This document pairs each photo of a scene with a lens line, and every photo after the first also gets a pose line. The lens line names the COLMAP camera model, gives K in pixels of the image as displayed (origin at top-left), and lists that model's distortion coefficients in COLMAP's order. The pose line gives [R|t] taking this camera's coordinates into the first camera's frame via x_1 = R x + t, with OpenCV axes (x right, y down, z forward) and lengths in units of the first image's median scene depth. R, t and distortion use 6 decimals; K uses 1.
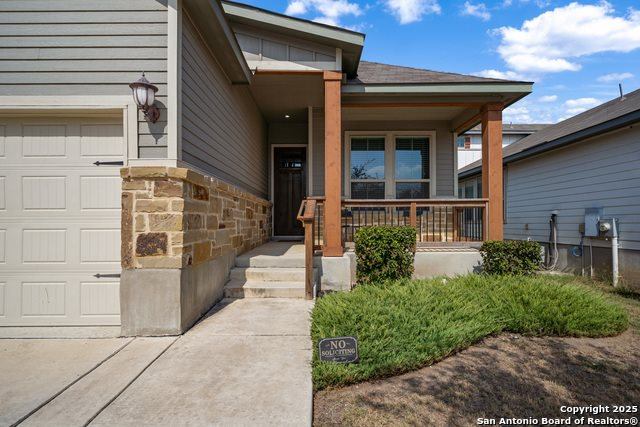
lens RADIAL K [[302.0, 0, 320.0], [0, 302.0, 213.5], [0, 0, 1]] dist [-0.004157, -0.000447]
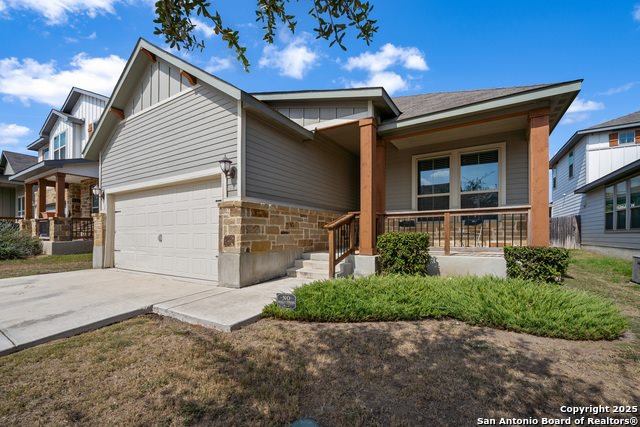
lens RADIAL K [[243.5, 0, 321.1], [0, 243.5, 223.6], [0, 0, 1]] dist [-0.002008, -0.000102]
pose [[0.880539, -0.022998, -0.473415, 0.686728], [0.018072, 0.999725, -0.014954, 0.023664], [0.473628, 0.004612, 0.880713, -0.107035]]
